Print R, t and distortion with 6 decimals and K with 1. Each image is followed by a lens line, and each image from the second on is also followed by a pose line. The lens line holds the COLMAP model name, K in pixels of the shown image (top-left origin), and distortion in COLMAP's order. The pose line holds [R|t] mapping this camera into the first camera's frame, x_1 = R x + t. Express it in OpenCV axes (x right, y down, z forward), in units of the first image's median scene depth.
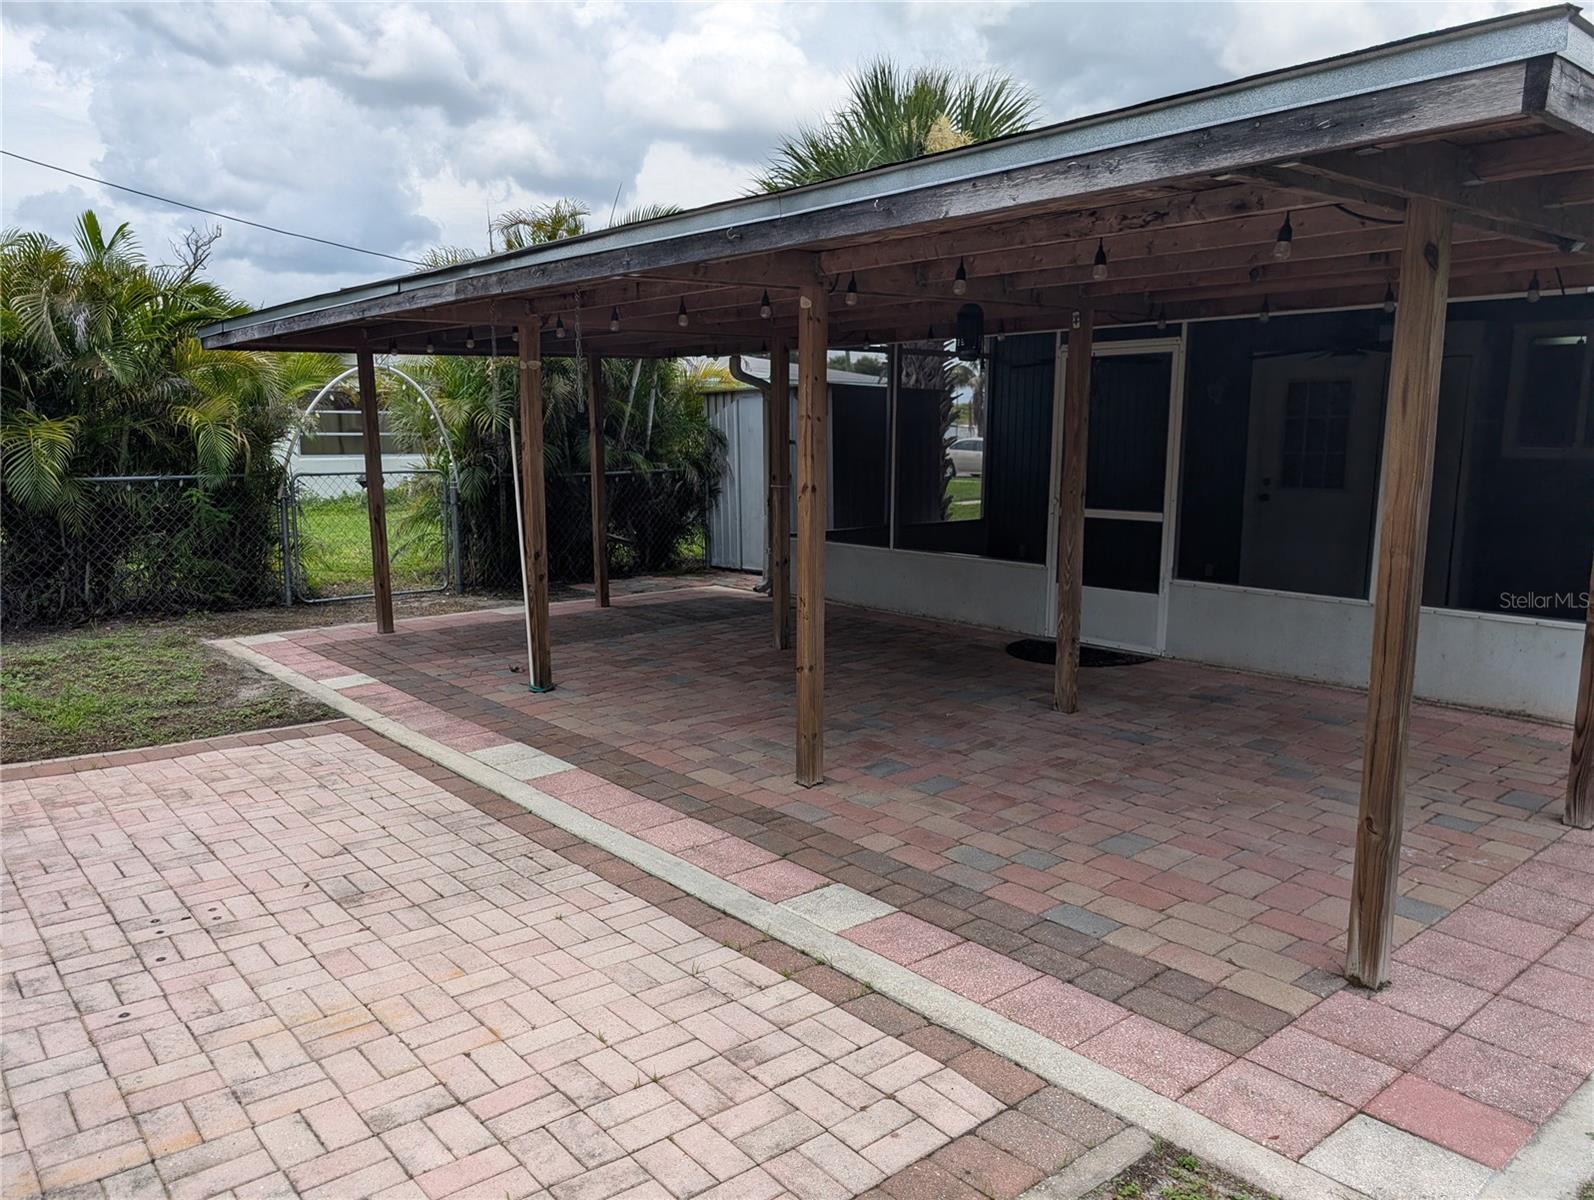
lens RADIAL K [[1157.5, 0, 792.9], [0, 1157.5, 594.6], [0, 0, 1]] dist [0.018652, -0.011177]
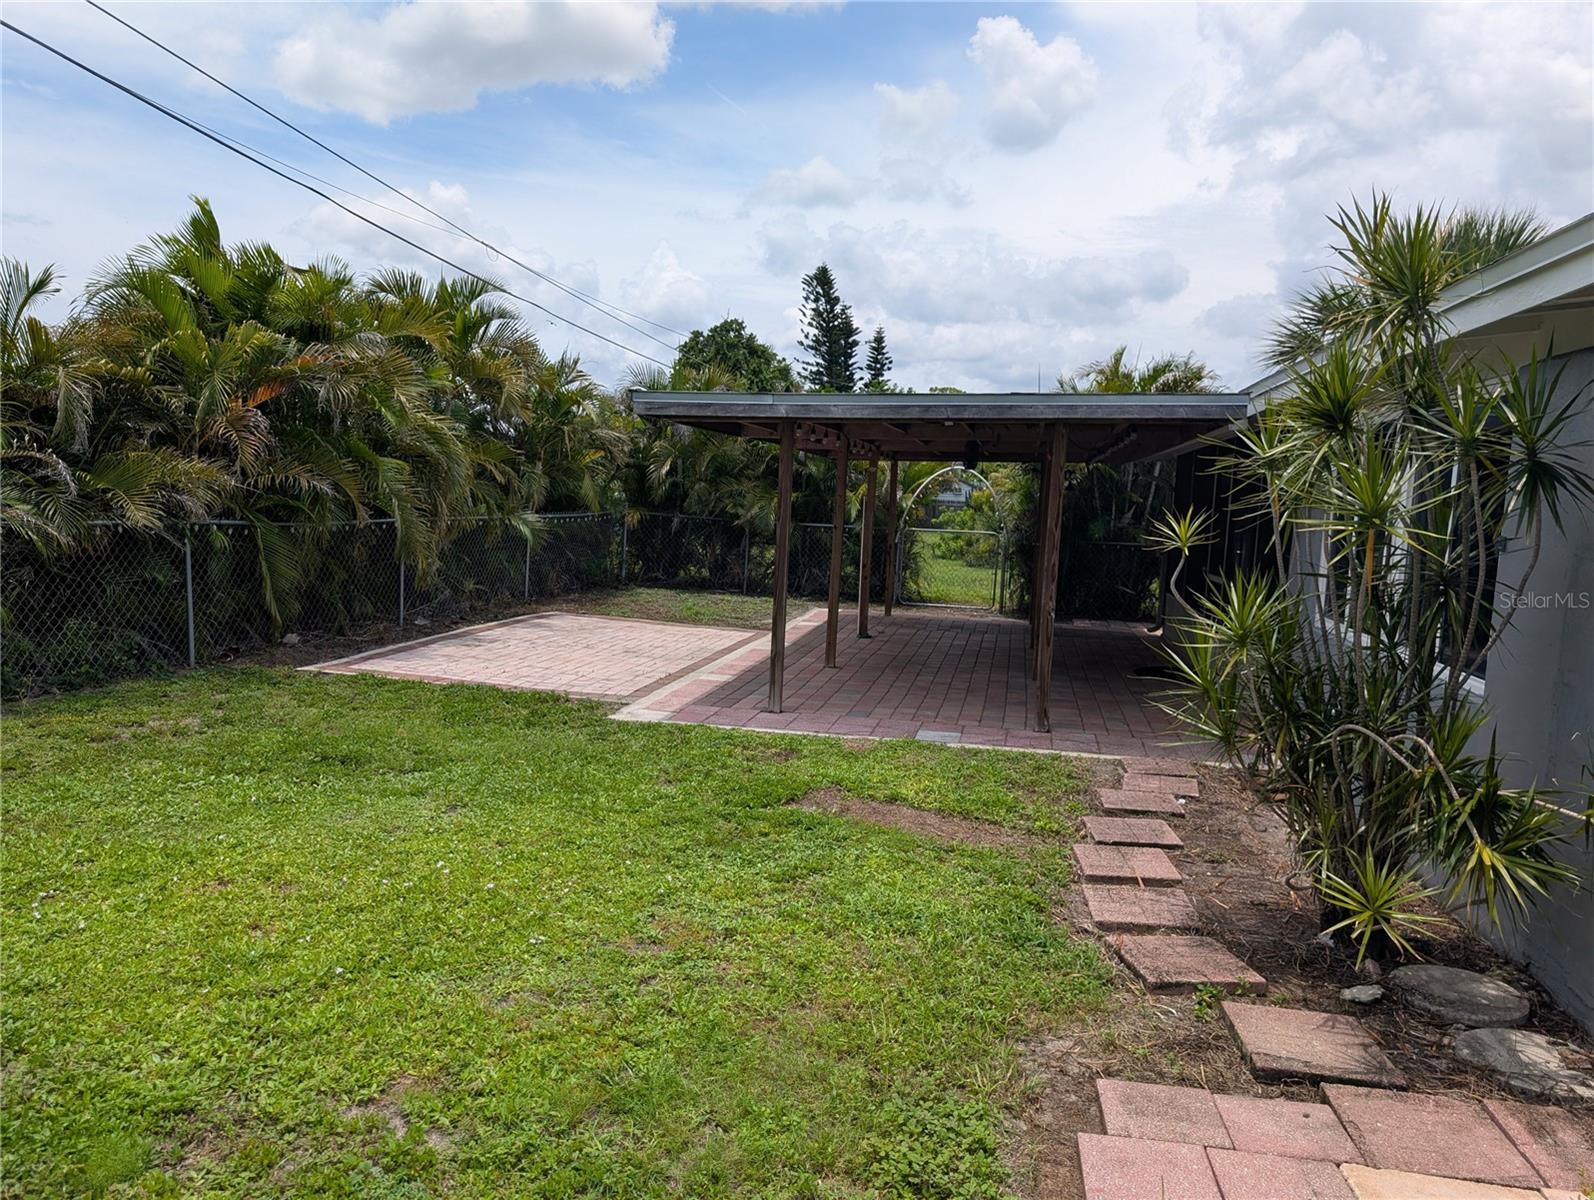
lens RADIAL K [[1138.0, 0, 796.2], [0, 1138.0, 621.6], [0, 0, 1]] dist [0.018791, -0.004178]
pose [[0.618786, 0.113990, -0.777245, 1.083997], [-0.155381, 0.987628, 0.021142, 0.030953], [0.770040, 0.107687, 0.628842, -0.250316]]
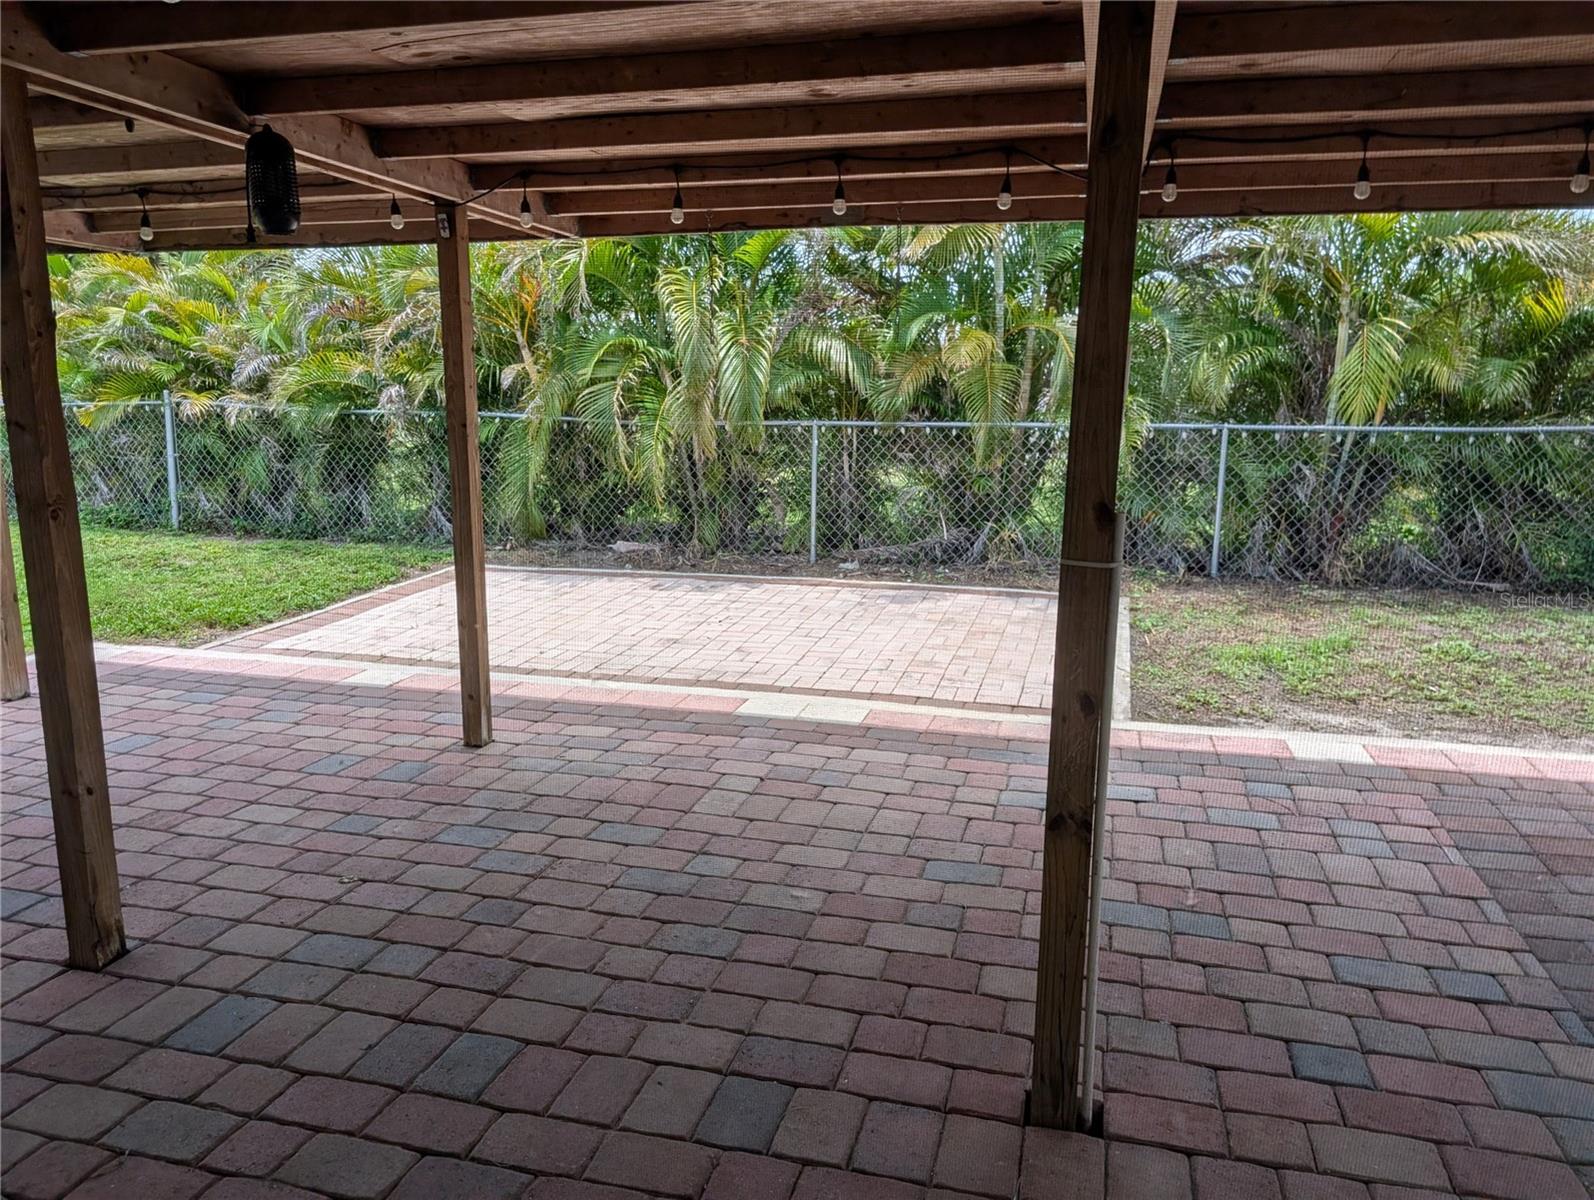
lens RADIAL K [[1157.5, 0, 792.9], [0, 1157.5, 594.6], [0, 0, 1]] dist [0.018652, -0.011177]
pose [[-0.828363, 0.099794, -0.551231, 0.207516], [-0.086792, 0.949260, 0.302280, -0.170124], [0.553427, 0.298240, -0.777671, 1.232092]]
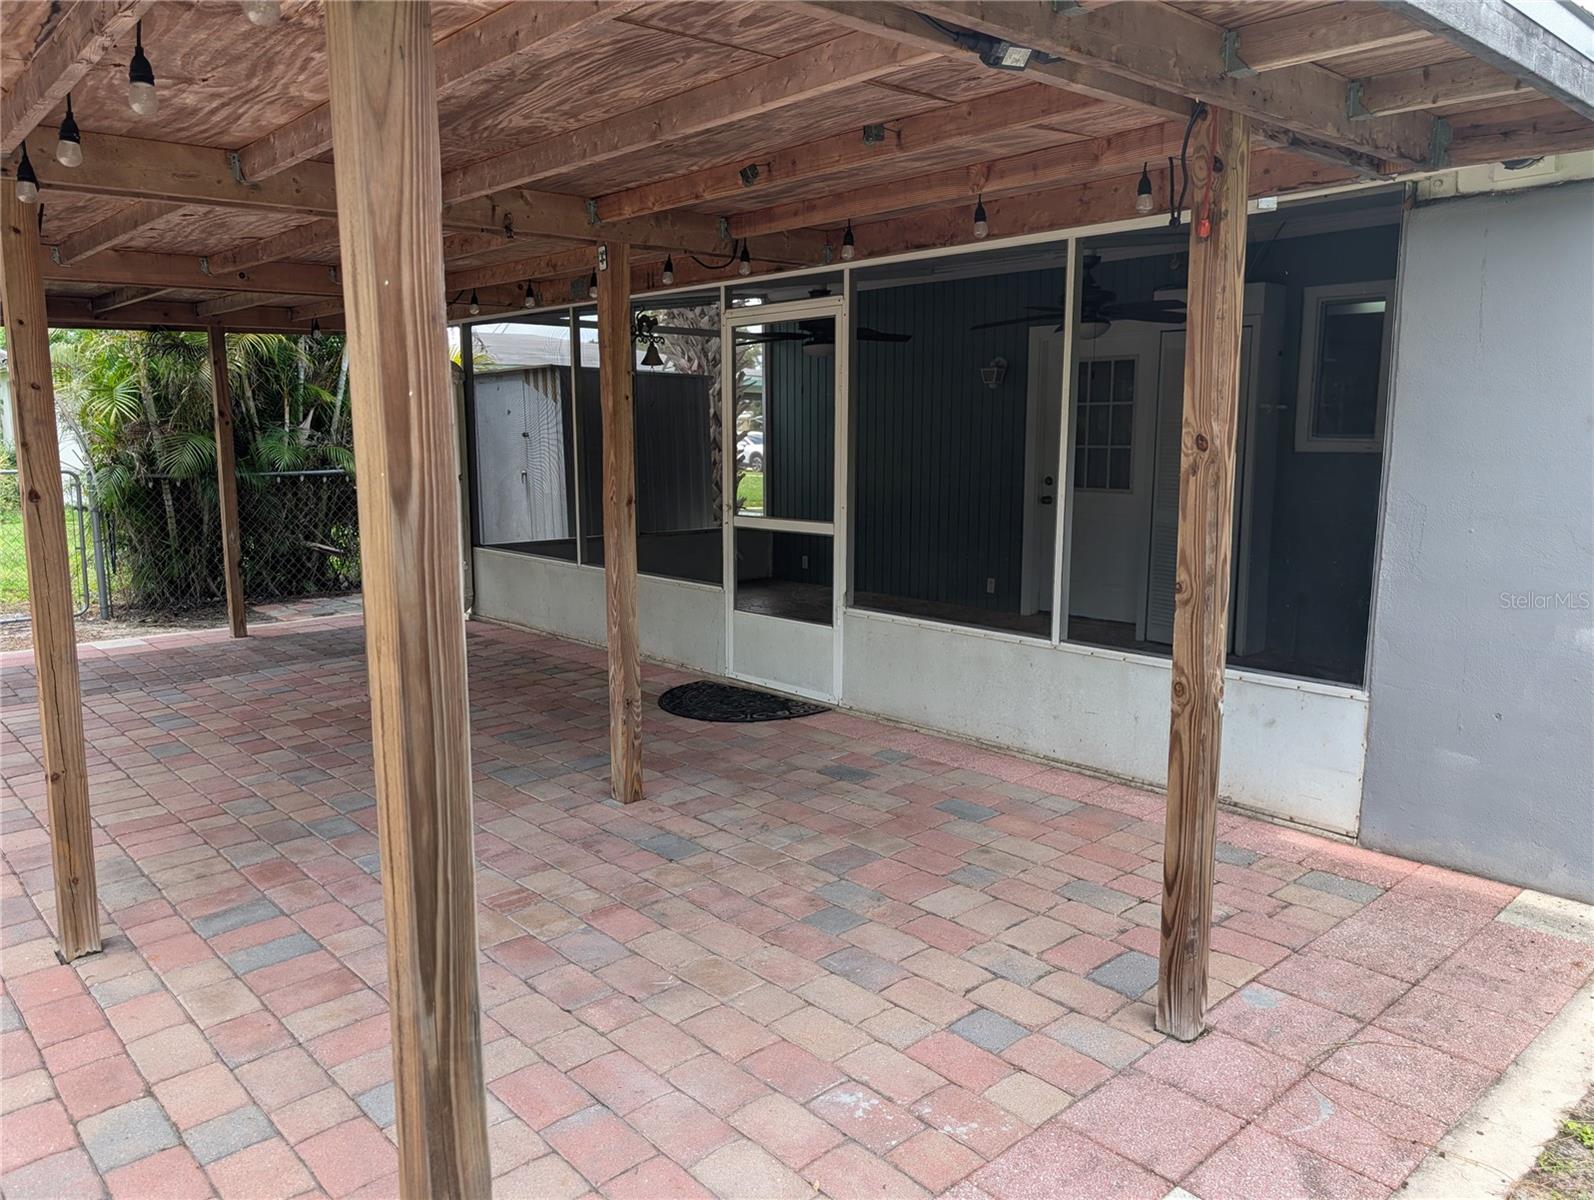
lens RADIAL K [[1153.3, 0, 797.3], [0, 1153.3, 582.5], [0, 0, 1]] dist [0.062577, -0.084571]
pose [[0.999515, -0.007304, 0.030270, 0.270229], [0.007567, 0.999935, -0.008582, -0.023989], [-0.030206, 0.008807, 0.999505, 0.225600]]
